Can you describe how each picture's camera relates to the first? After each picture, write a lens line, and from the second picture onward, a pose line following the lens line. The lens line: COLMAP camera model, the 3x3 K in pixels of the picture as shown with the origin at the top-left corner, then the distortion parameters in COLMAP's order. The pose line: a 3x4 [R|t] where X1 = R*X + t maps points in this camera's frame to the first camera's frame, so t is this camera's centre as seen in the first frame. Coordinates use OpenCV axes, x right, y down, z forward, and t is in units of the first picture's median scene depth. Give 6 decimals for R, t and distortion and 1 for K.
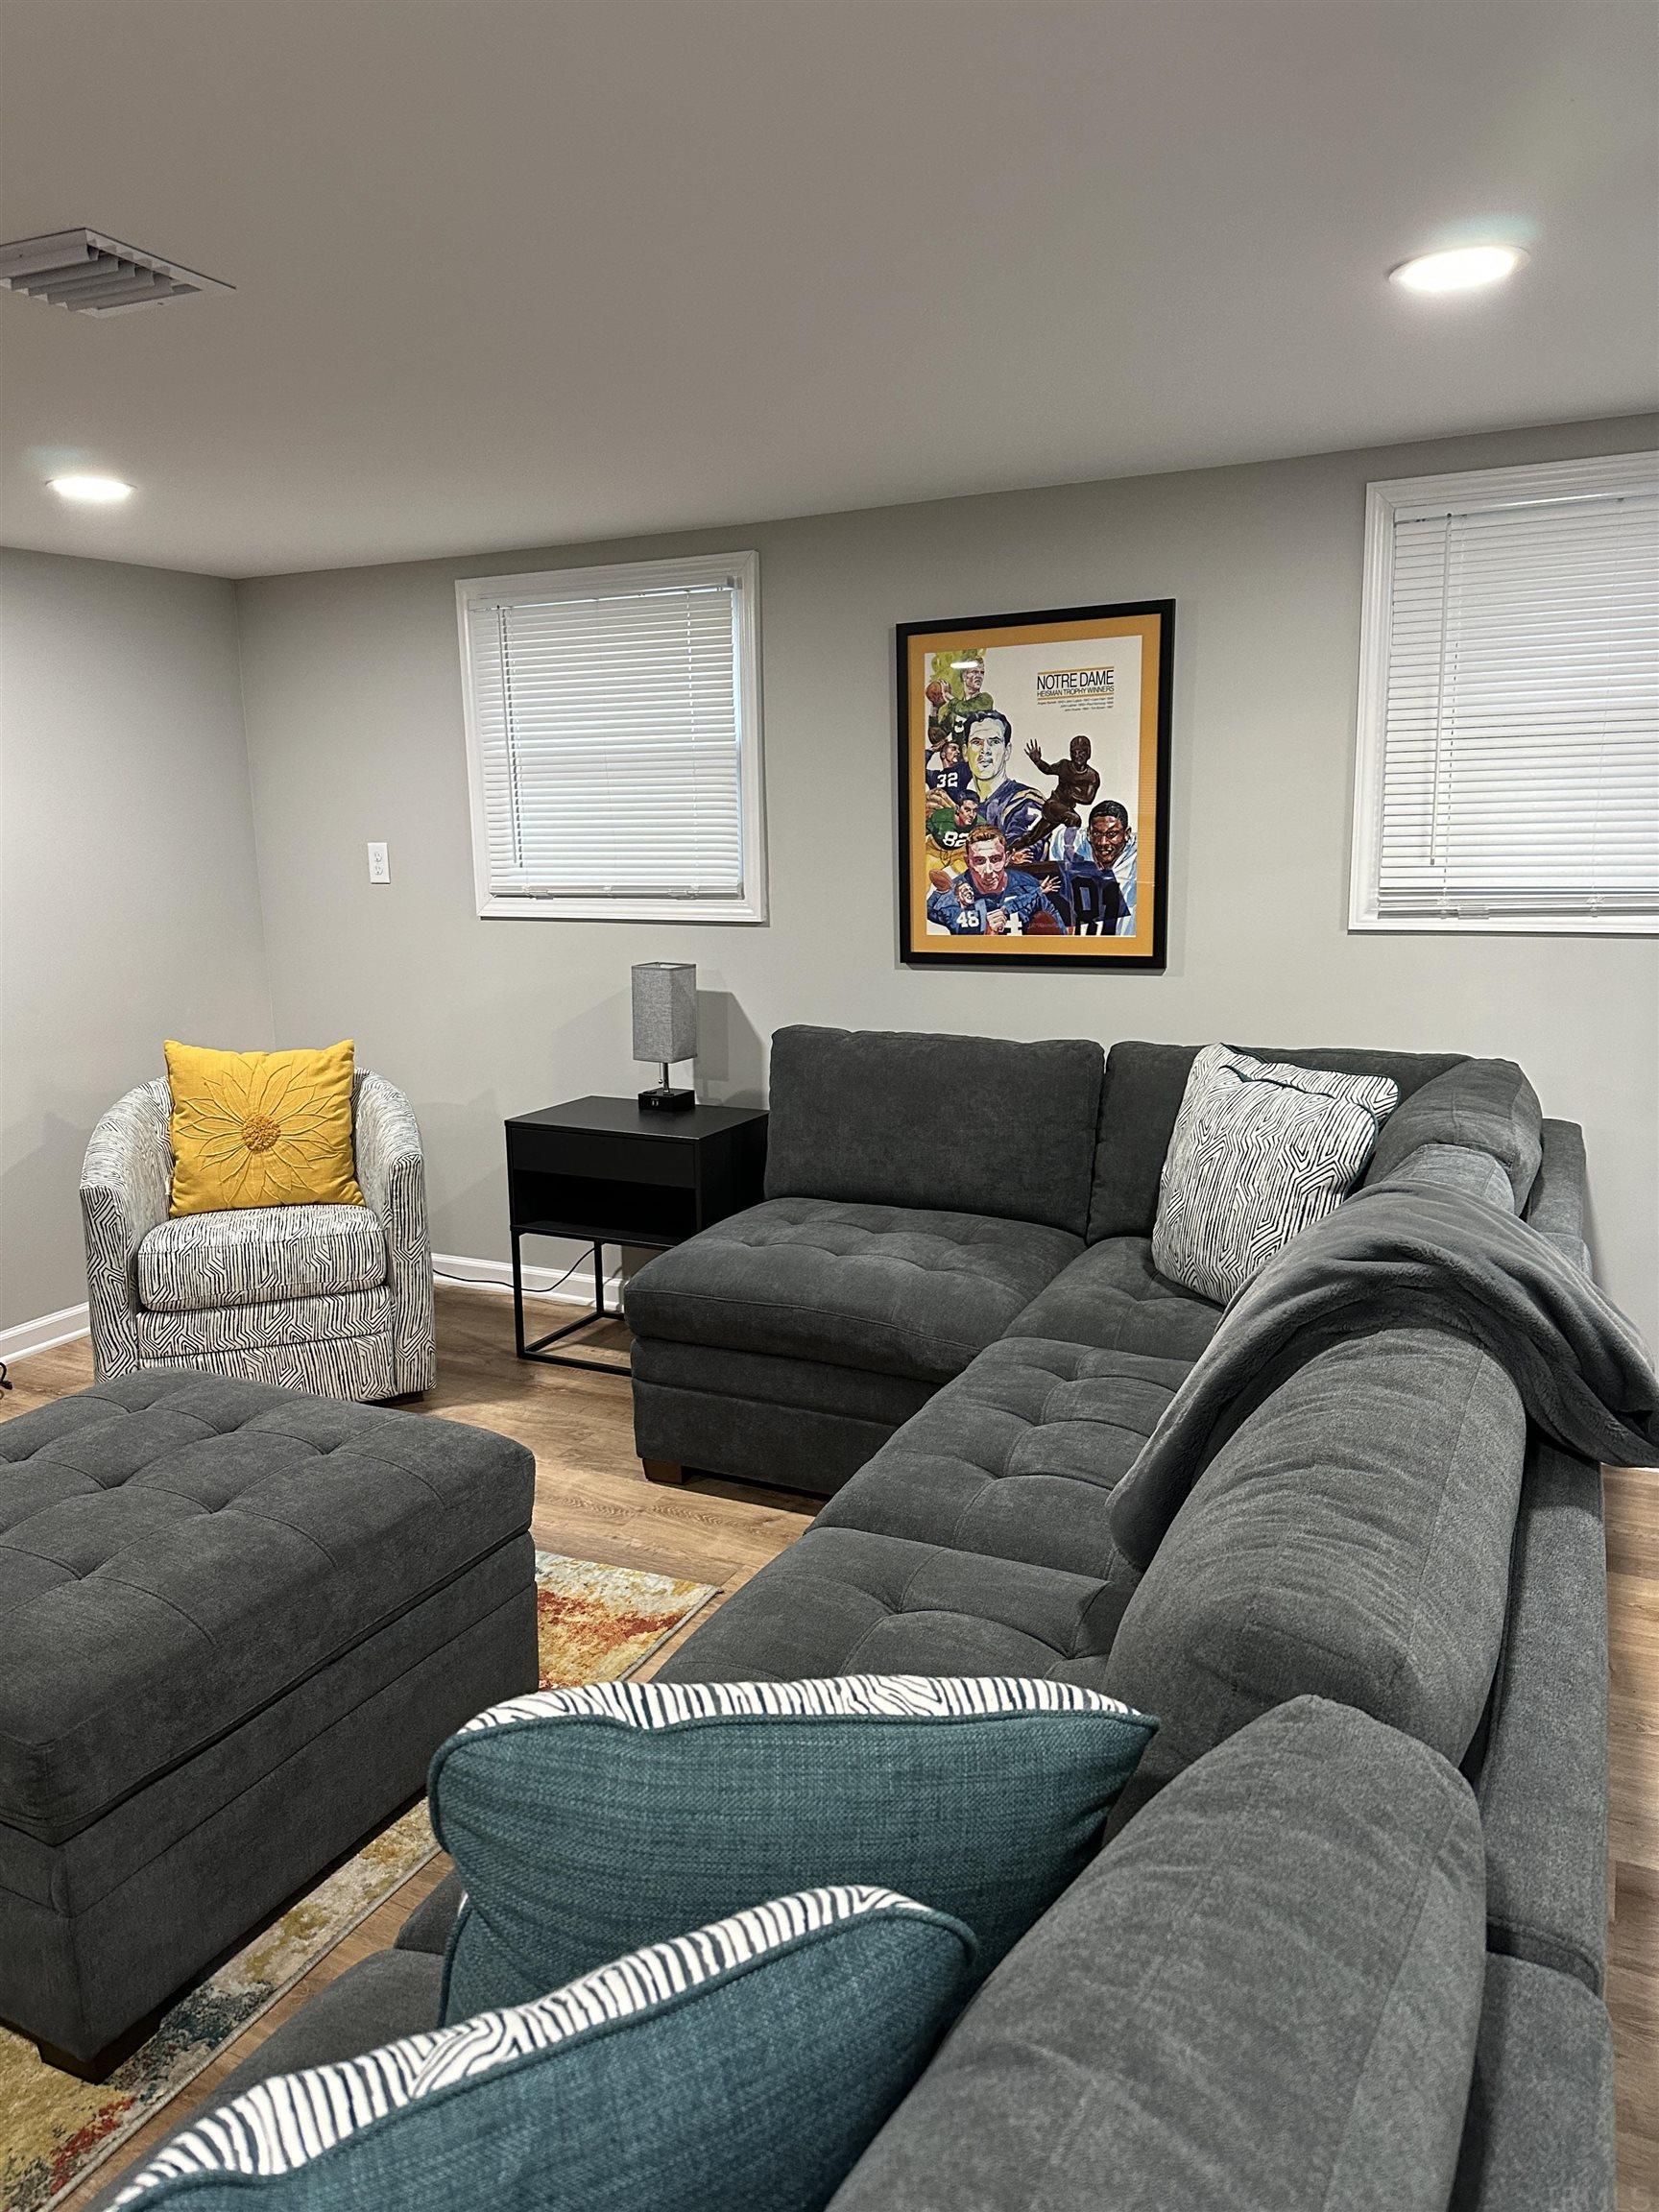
lens RADIAL K [[1536.7, 0, 814.1], [0, 1536.7, 1088.5], [0, 0, 1]] dist [0.165757, -0.301010]
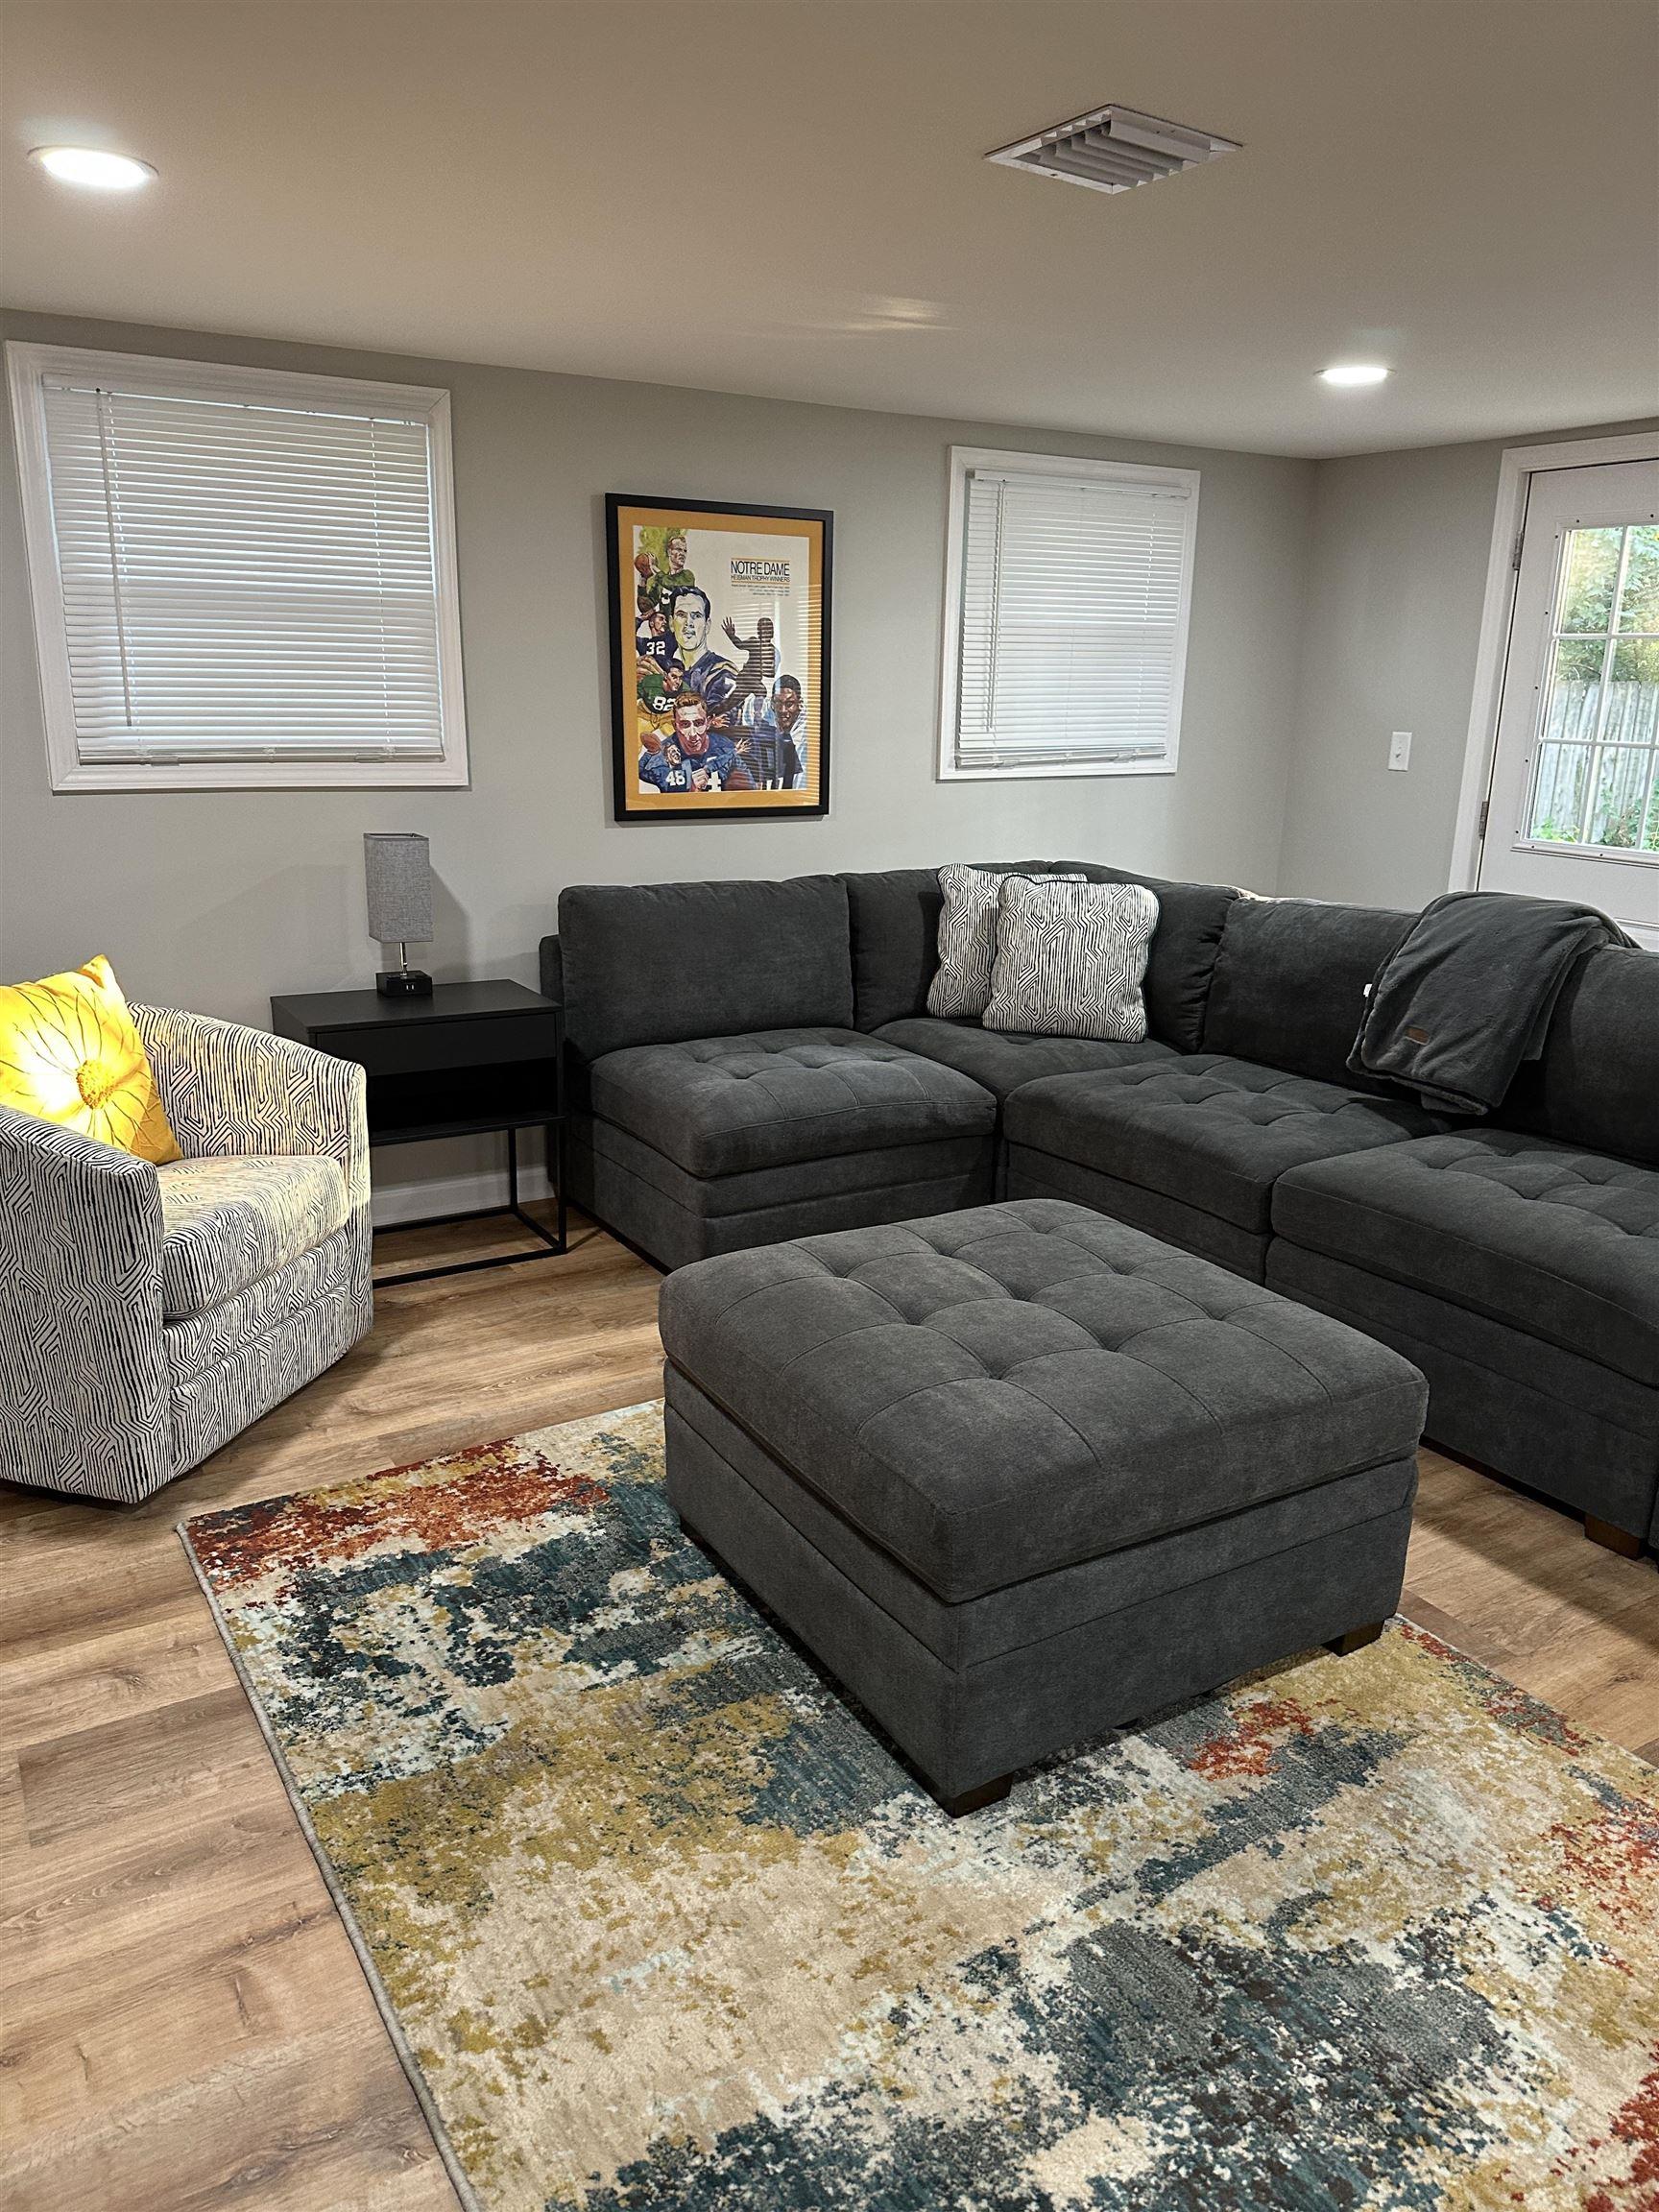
lens RADIAL K [[1535.4, 0, 817.5], [0, 1535.4, 1102.2], [0, 0, 1]] dist [0.160299, -0.293323]
pose [[0.534587, -0.191395, 0.823155, -0.833555], [0.122670, 0.981275, 0.148494, -0.034610], [-0.836163, 0.021593, 0.548056, 0.317147]]
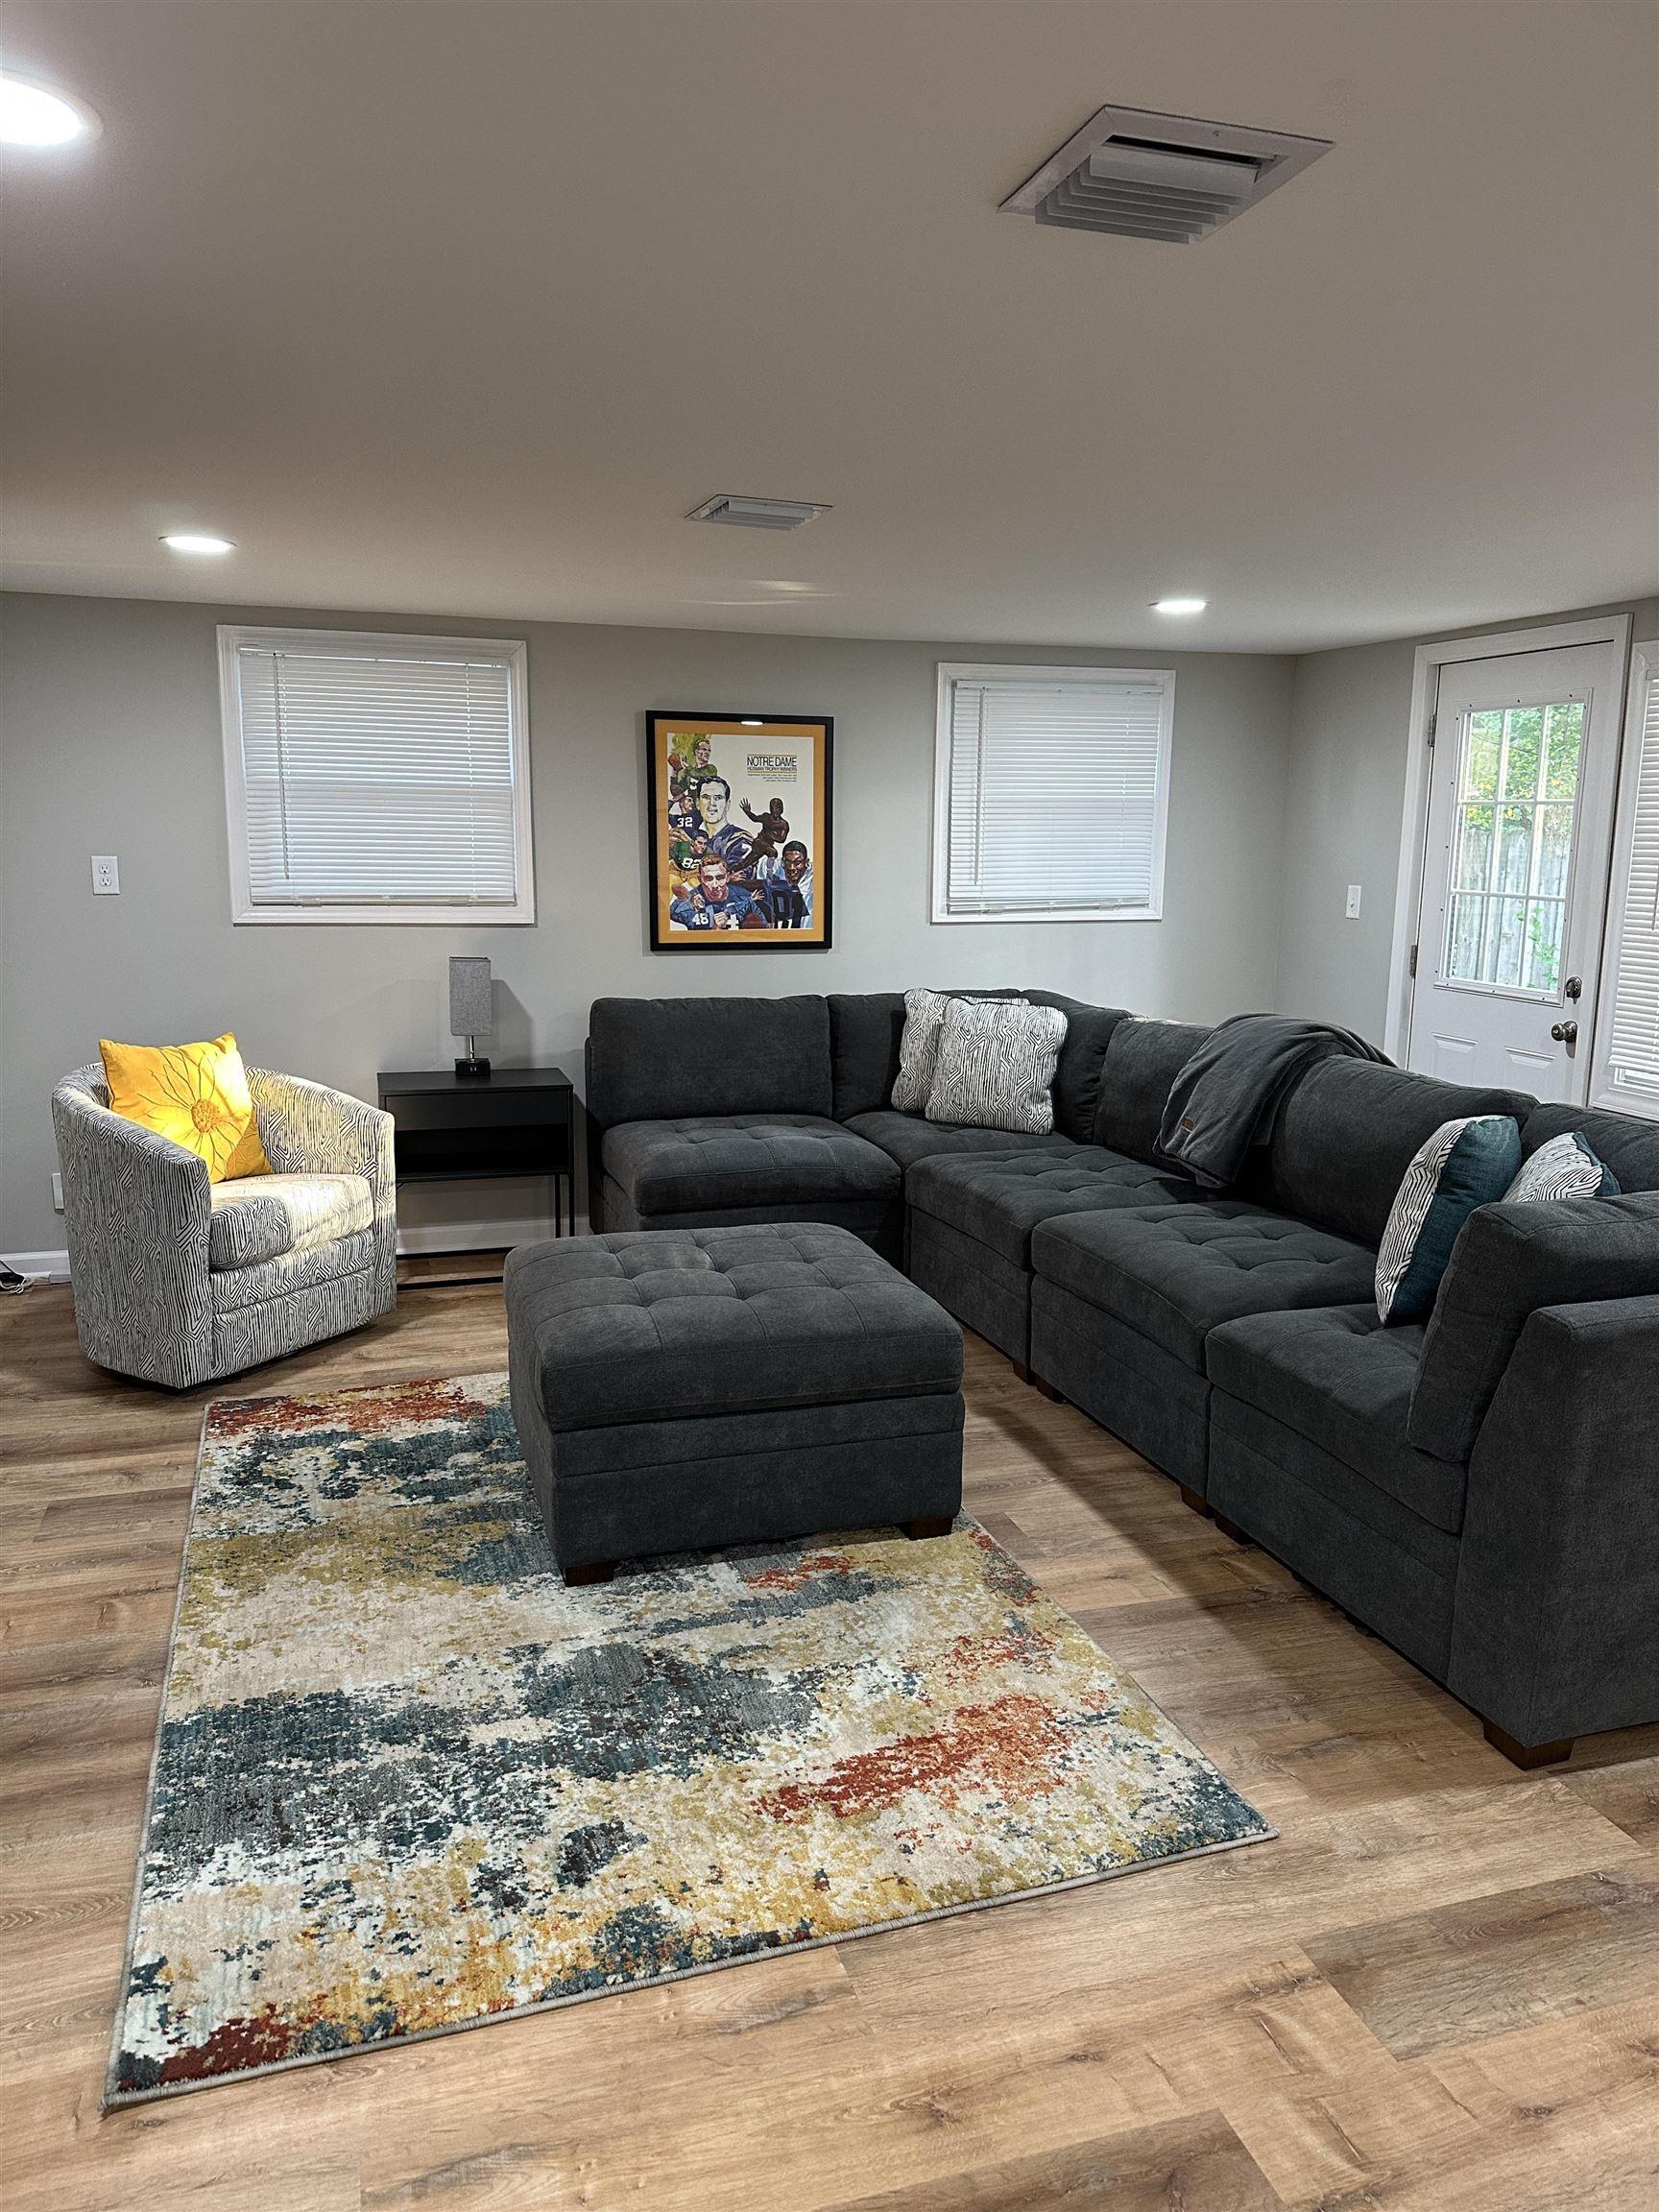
lens RADIAL K [[1535.4, 0, 817.5], [0, 1535.4, 1102.2], [0, 0, 1]] dist [0.160299, -0.293323]
pose [[0.717451, -0.090121, 0.690754, -0.855593], [0.099015, 0.994721, 0.026937, 0.033288], [-0.689536, 0.049069, 0.722587, -0.109041]]
